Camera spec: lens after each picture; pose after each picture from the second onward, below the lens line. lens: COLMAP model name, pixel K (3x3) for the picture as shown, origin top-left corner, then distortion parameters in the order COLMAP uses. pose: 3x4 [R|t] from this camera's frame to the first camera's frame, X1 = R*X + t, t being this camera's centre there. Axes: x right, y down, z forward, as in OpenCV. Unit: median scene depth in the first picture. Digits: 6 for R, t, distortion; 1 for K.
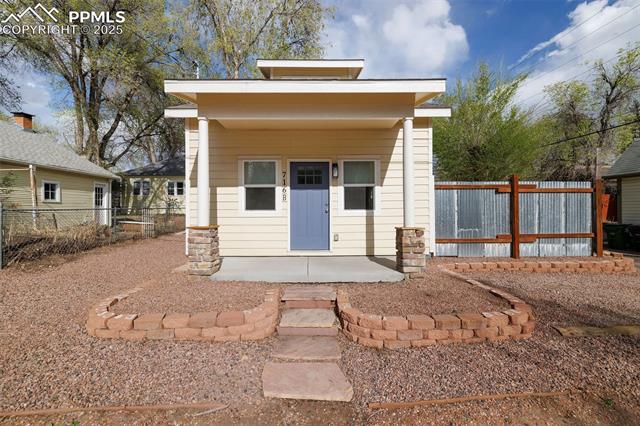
lens RADIAL K [[272.0, 0, 319.4], [0, 272.0, 208.7], [0, 0, 1]] dist [0.001221, 0.000287]
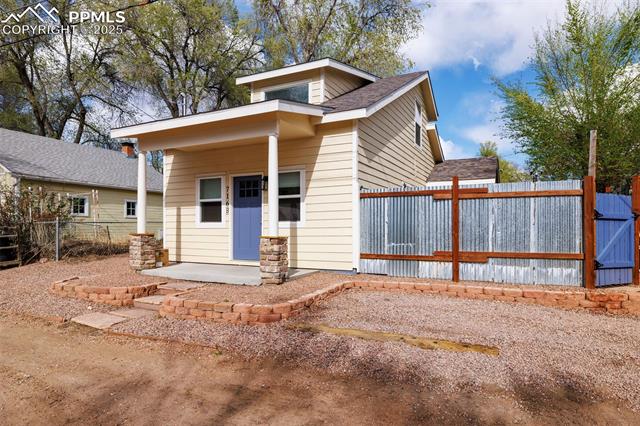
lens RADIAL K [[384.7, 0, 320.1], [0, 384.7, 225.1], [0, 0, 1]] dist [-0.001697, -0.000140]
pose [[0.887338, 0.000129, -0.461119, 0.898535], [-0.001313, 0.999997, -0.002247, 0.020506], [0.461117, 0.002600, 0.887336, -0.188093]]
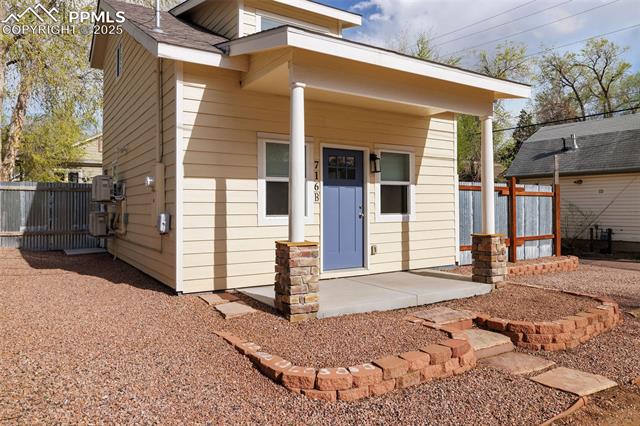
lens RADIAL K [[441.2, 0, 317.9], [0, 441.2, 200.1], [0, 0, 1]] dist [0.001561, 0.000462]
pose [[0.846374, 0.011180, 0.532472, -0.731169], [-0.006388, 0.999921, -0.010841, -0.020737], [-0.532551, 0.005774, 0.846378, 0.027633]]
